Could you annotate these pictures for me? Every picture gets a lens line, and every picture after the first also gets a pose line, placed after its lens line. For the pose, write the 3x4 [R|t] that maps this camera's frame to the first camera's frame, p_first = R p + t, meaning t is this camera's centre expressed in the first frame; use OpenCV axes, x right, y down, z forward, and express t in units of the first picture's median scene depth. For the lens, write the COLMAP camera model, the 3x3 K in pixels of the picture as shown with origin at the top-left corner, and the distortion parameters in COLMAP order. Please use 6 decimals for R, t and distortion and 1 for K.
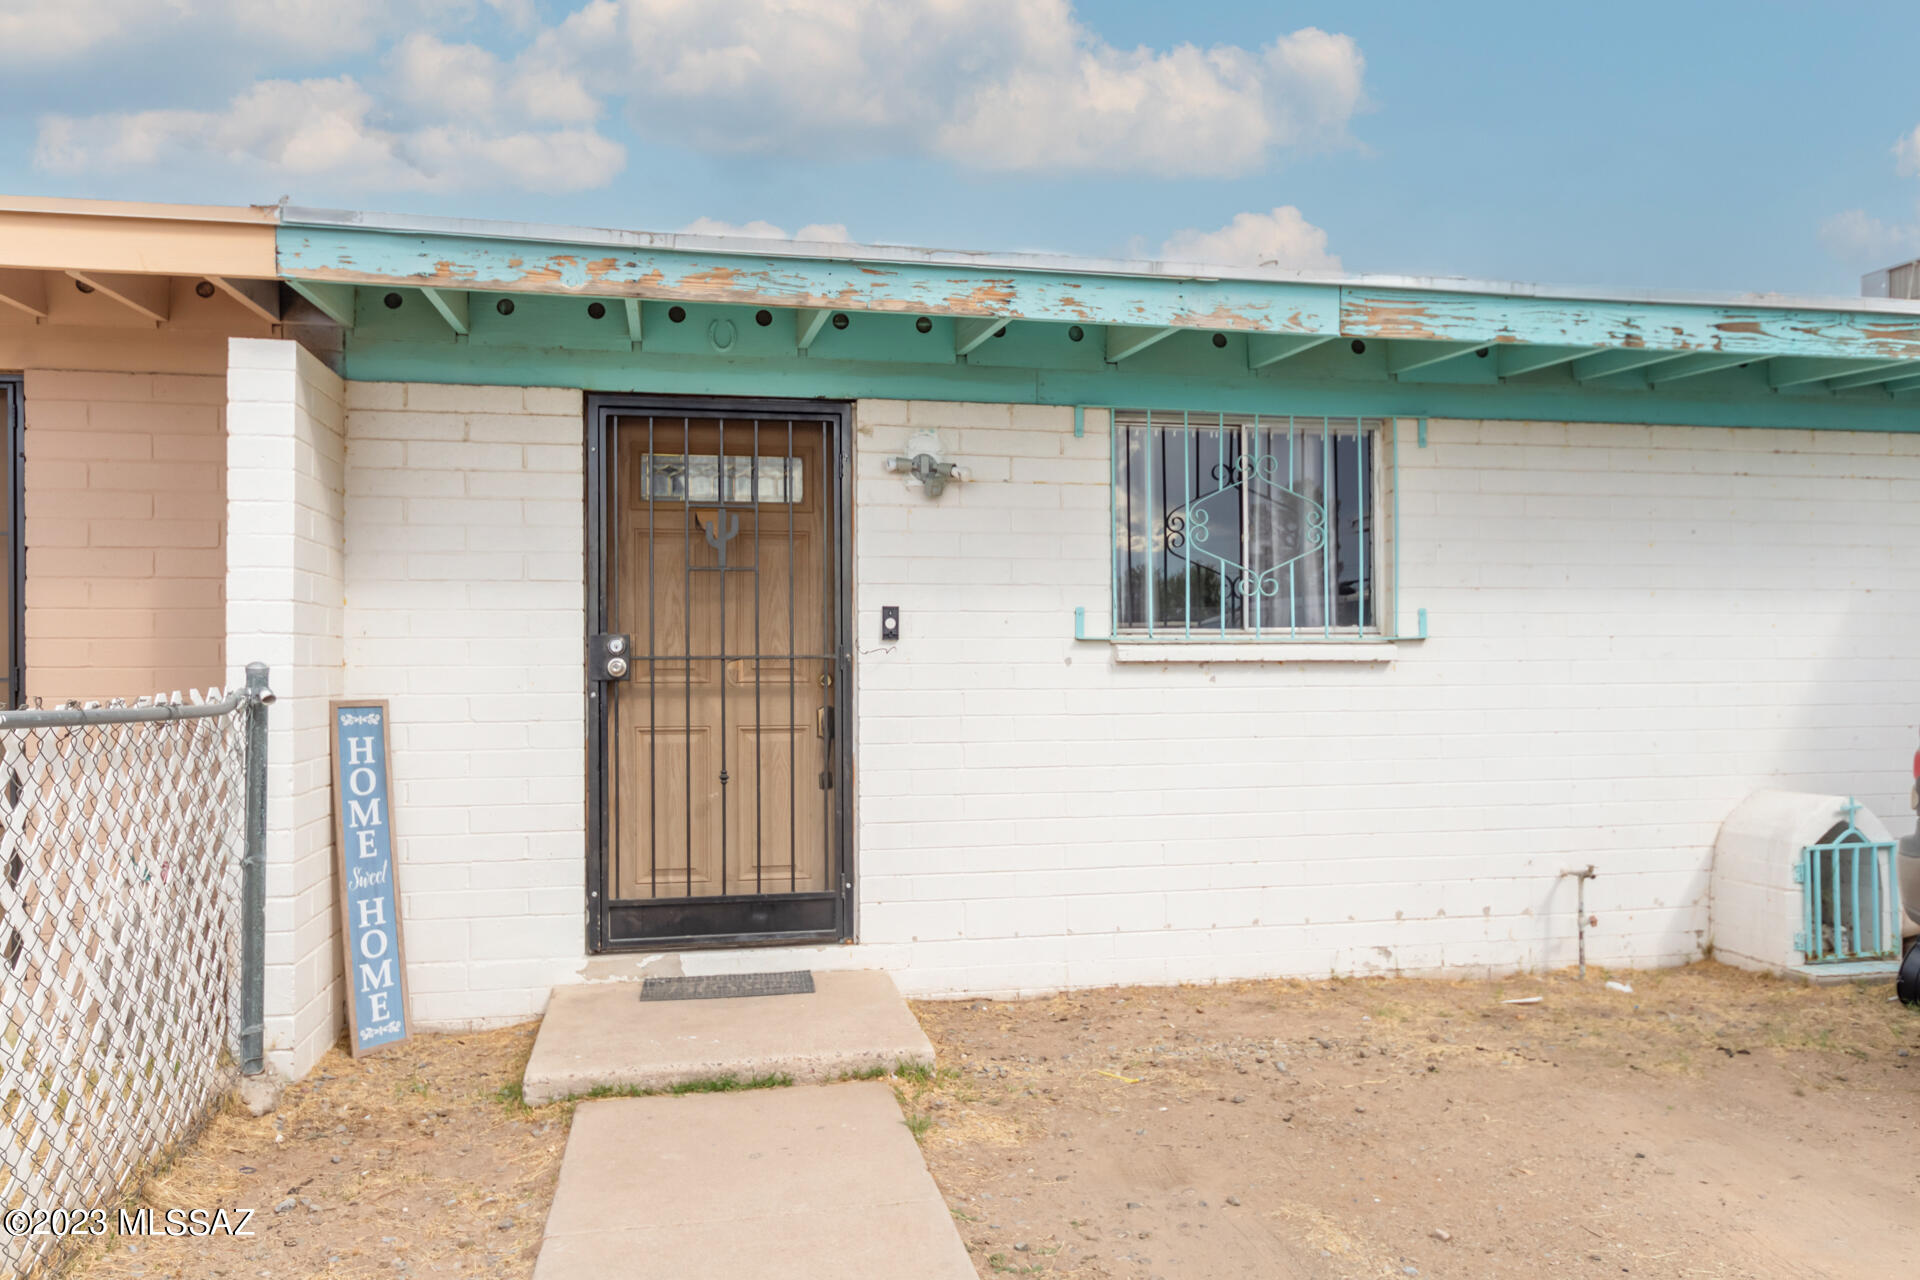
lens RADIAL K [[1374.0, 0, 963.2], [0, 1374.0, 660.3], [0, 0, 1]] dist [0.004997, -0.004225]
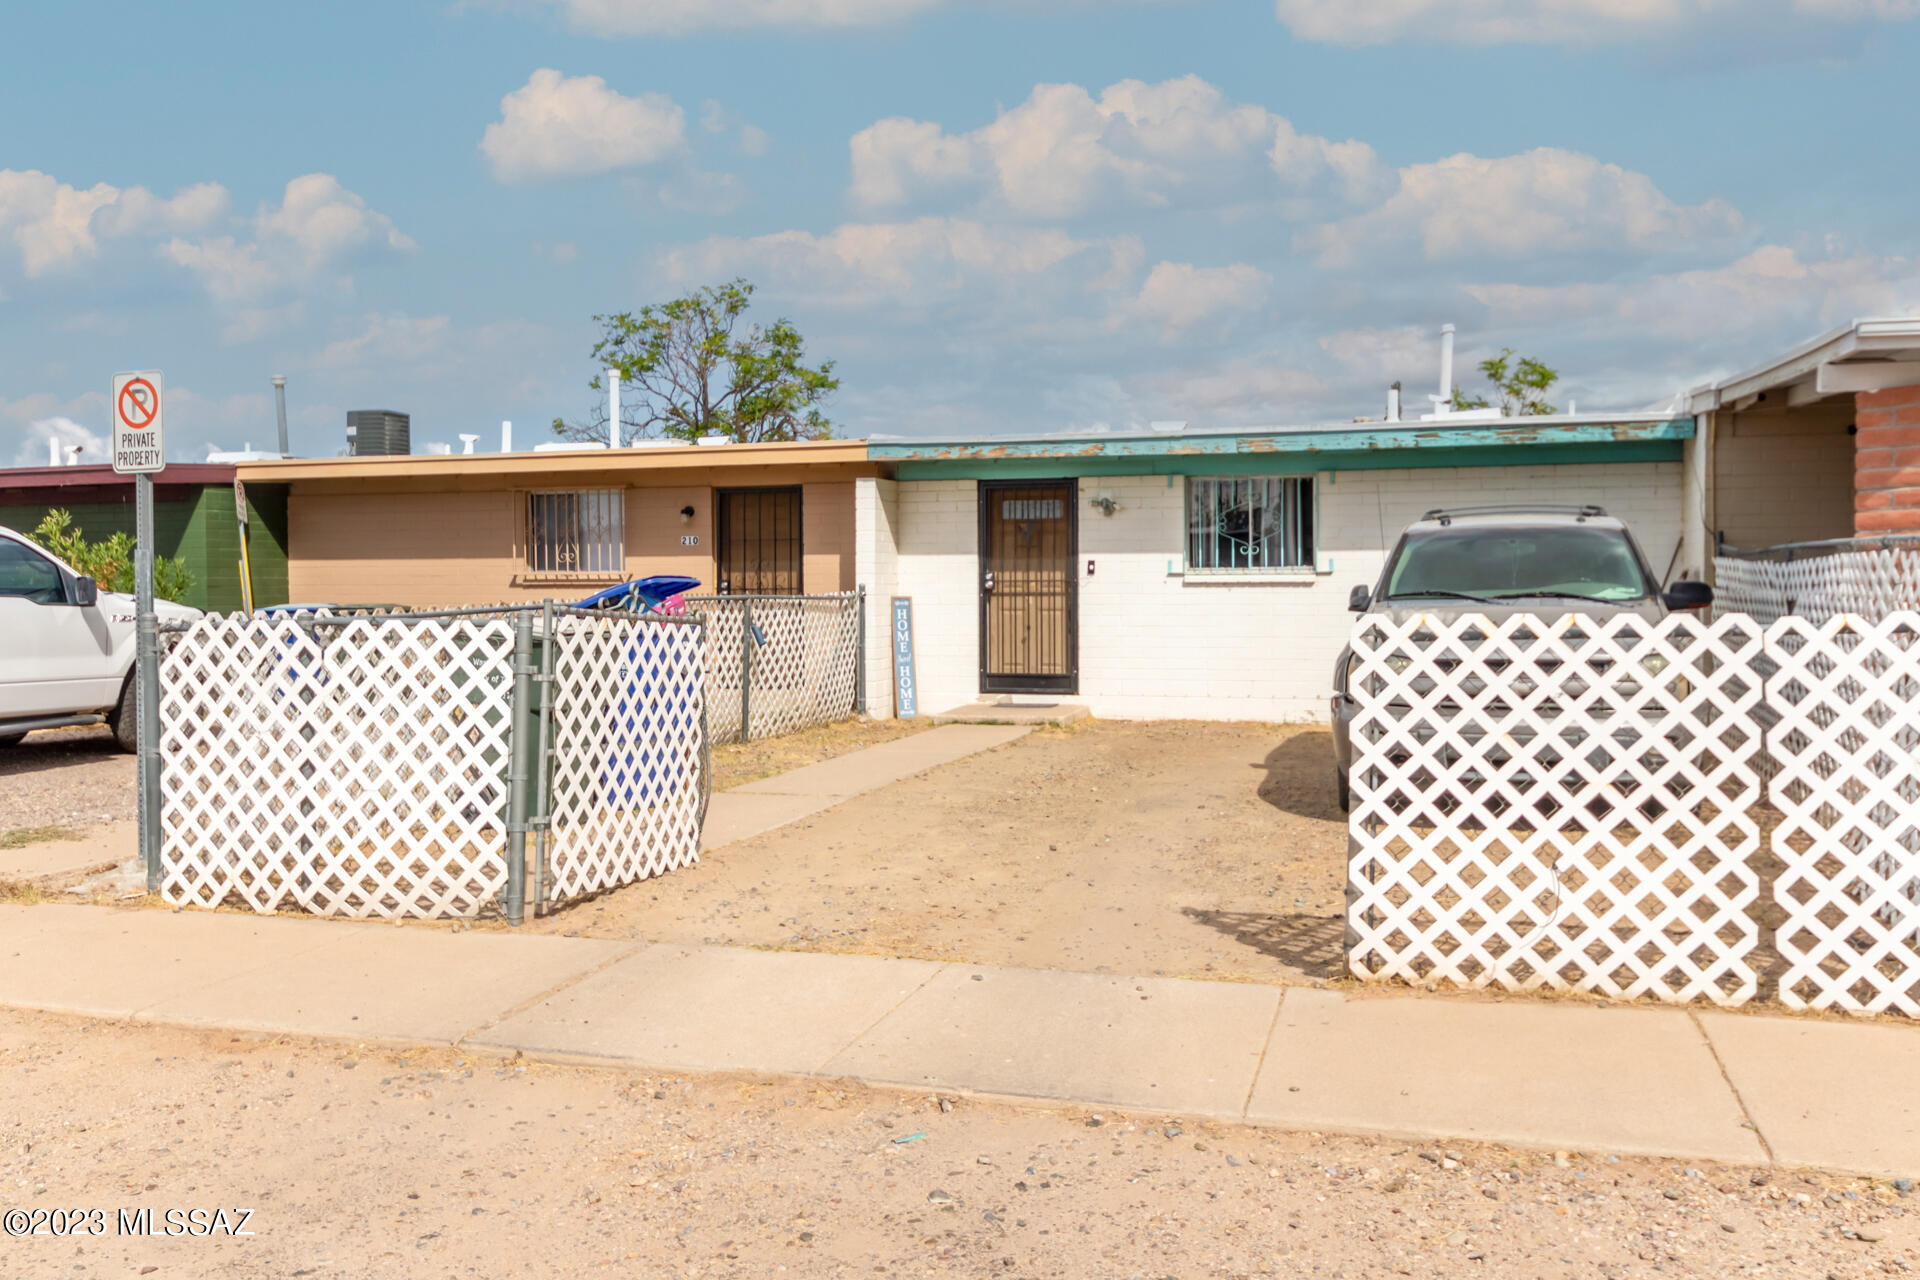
lens RADIAL K [[1518.4, 0, 958.9], [0, 1518.4, 631.6], [0, 0, 1]] dist [0.000523, 0.000093]
pose [[0.873631, 0.016881, -0.486296, 1.095921], [0.002222, 0.999249, 0.038679, -0.017665], [0.486583, -0.034872, 0.872938, -1.545863]]
